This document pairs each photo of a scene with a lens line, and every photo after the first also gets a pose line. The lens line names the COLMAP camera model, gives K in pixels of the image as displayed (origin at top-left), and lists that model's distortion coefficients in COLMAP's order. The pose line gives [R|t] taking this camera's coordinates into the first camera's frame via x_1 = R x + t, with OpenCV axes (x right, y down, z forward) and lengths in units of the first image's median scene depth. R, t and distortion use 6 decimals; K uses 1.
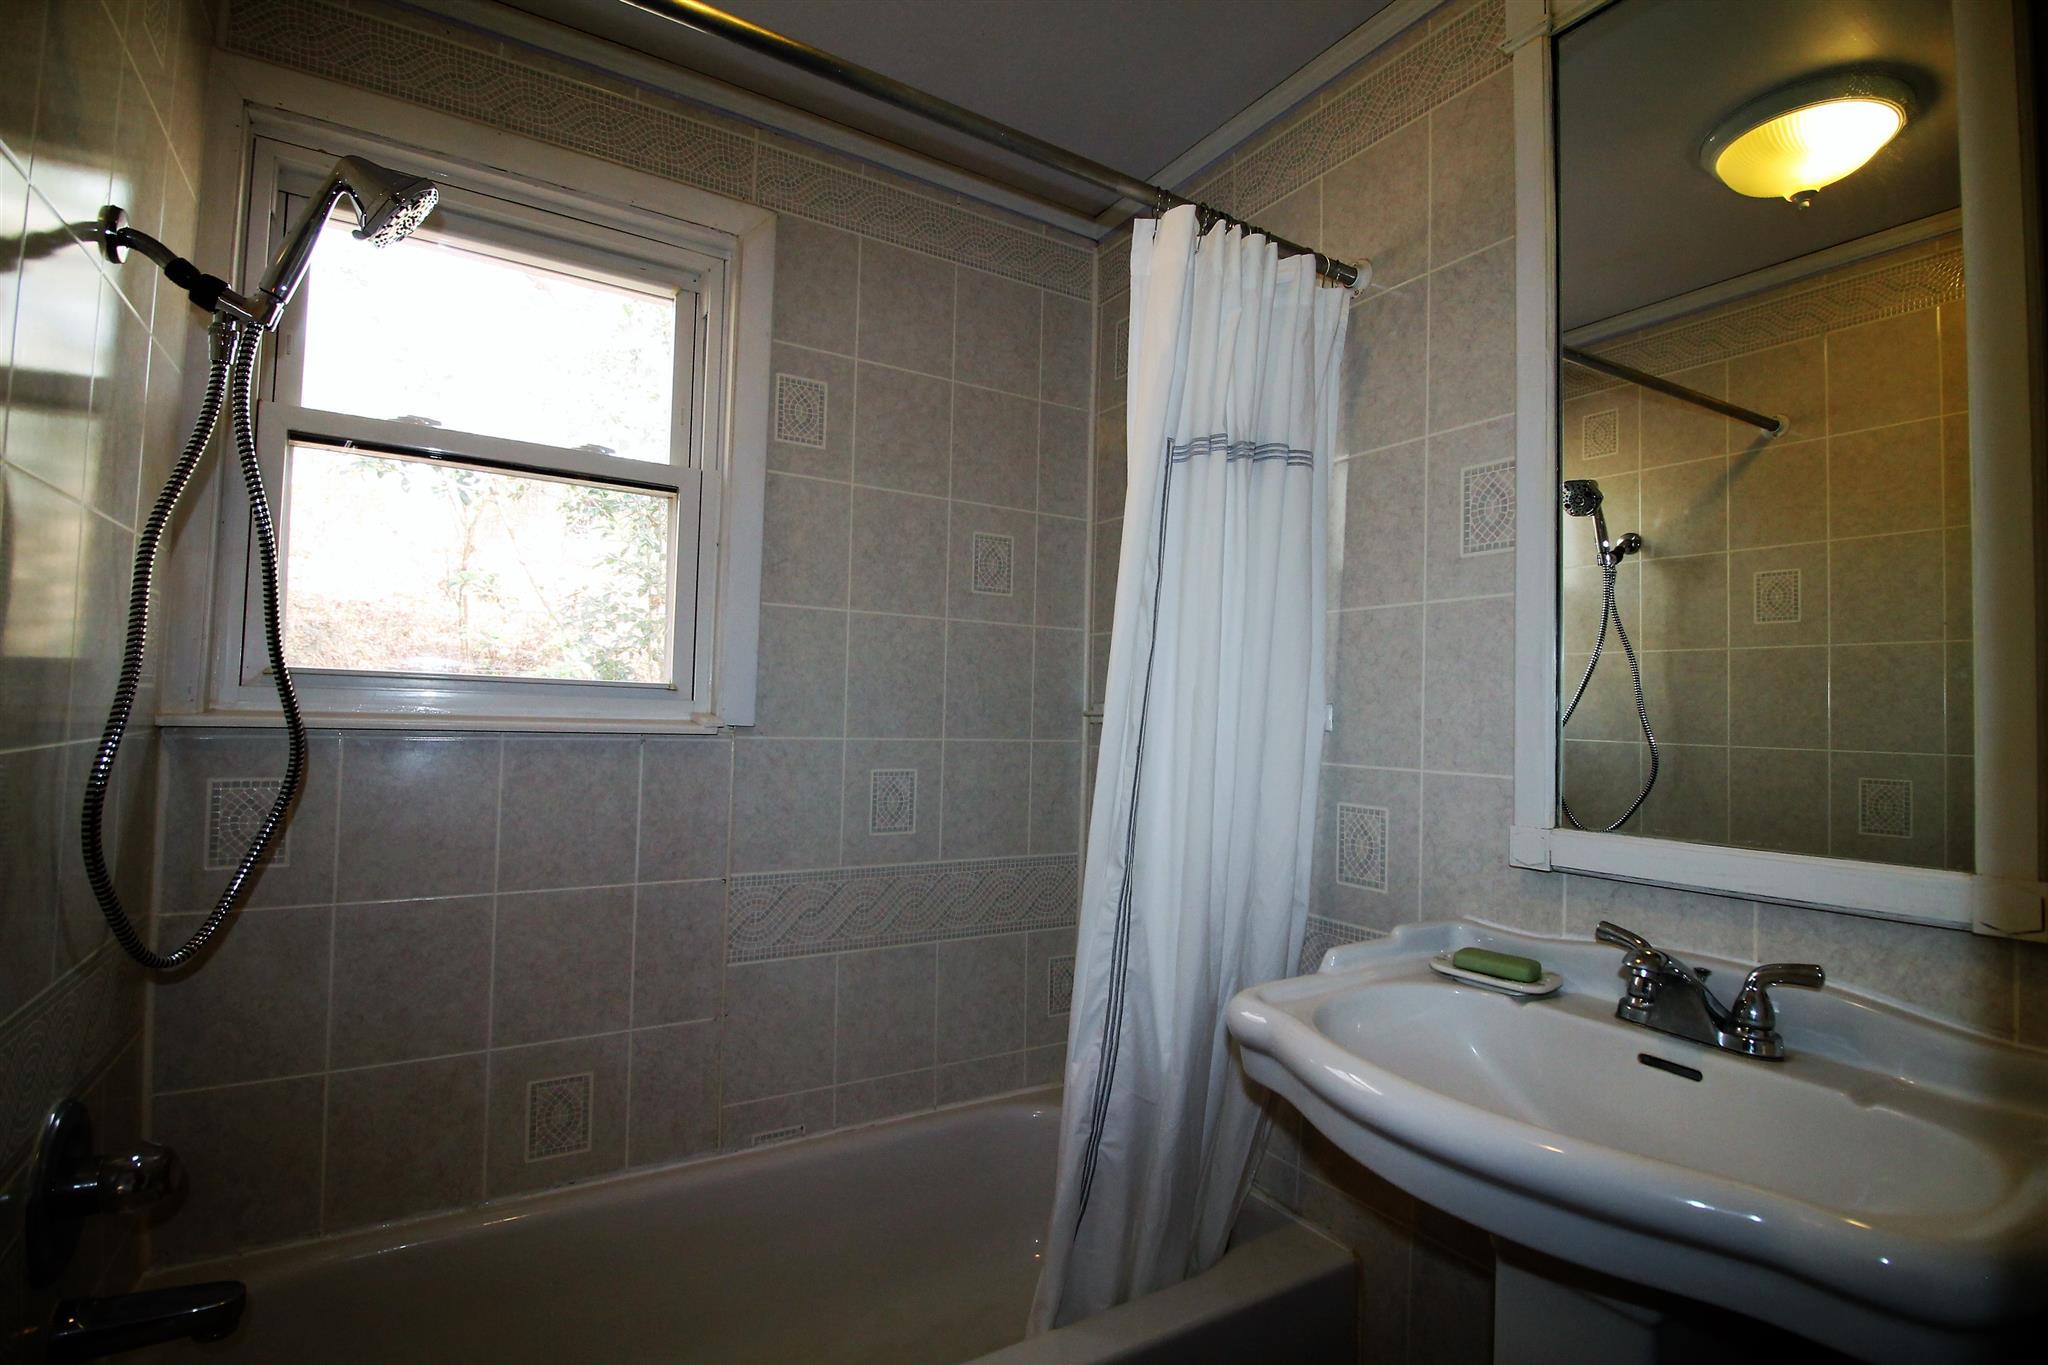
lens RADIAL K [[966.3, 0, 1031.2], [0, 966.3, 680.9], [0, 0, 1]] dist [0.003006, -0.015085]
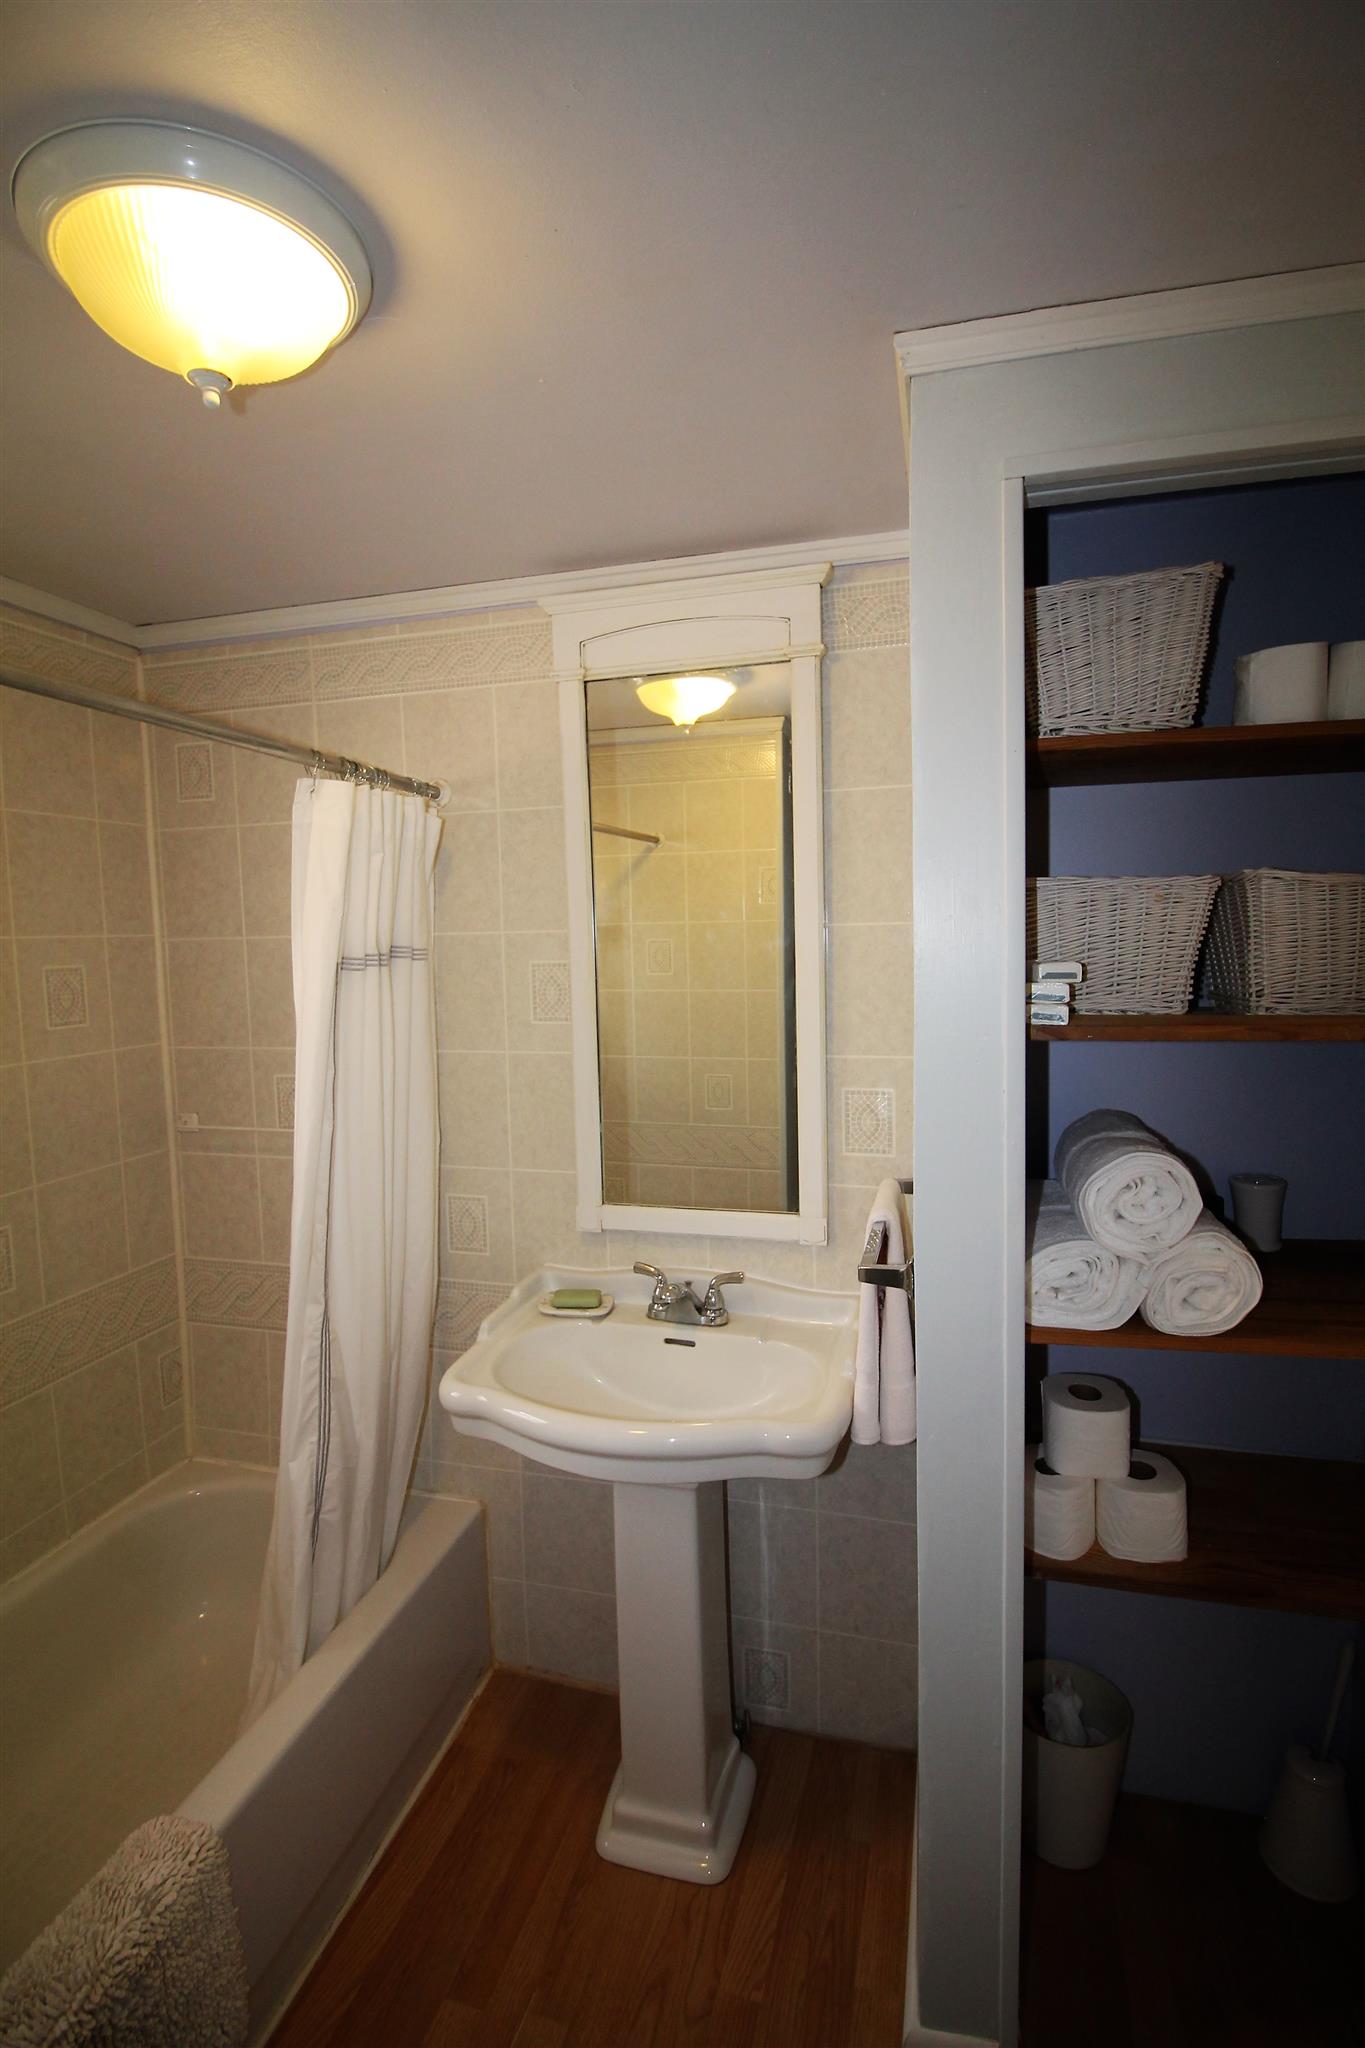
lens RADIAL K [[966.3, 0, 685.1], [0, 966.3, 1007.3], [0, 0, 1]] dist [0.003006, -0.015085]
pose [[0.731163, -0.097564, 0.675190, -0.324692], [0.018503, 0.992193, 0.123333, -0.294044], [-0.681952, -0.077684, 0.727260, -0.183355]]
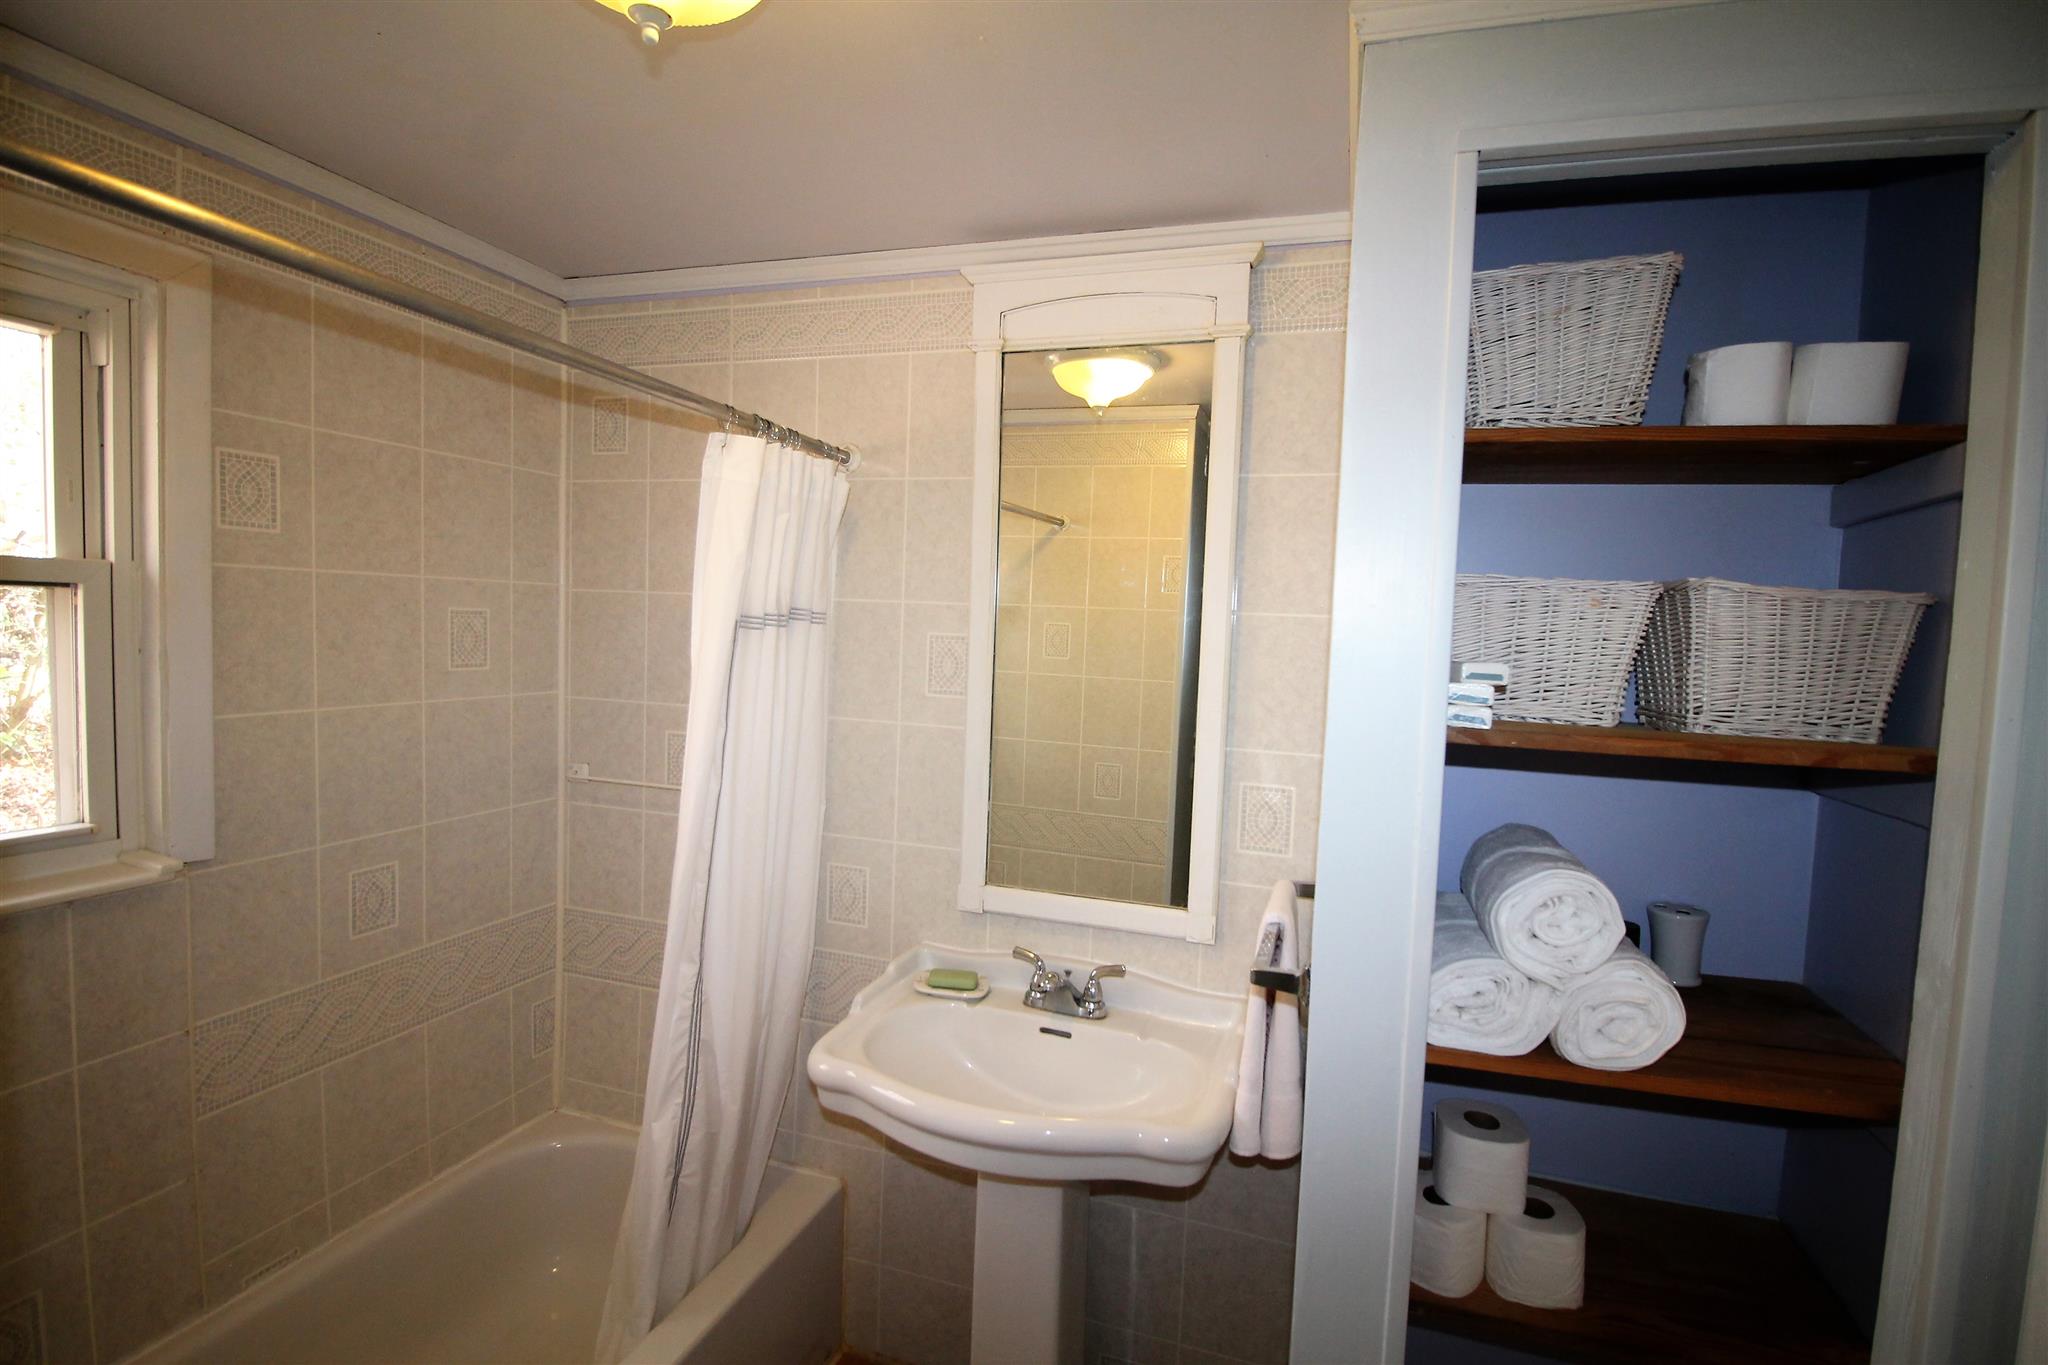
lens RADIAL K [[966.3, 0, 1031.2], [0, 966.3, 680.9], [0, 0, 1]] dist [0.003006, -0.015085]
pose [[0.765997, -0.037909, 0.641725, -0.313733], [-0.041185, 0.993315, 0.107839, -0.278915], [-0.641523, -0.109034, 0.759315, -0.157979]]
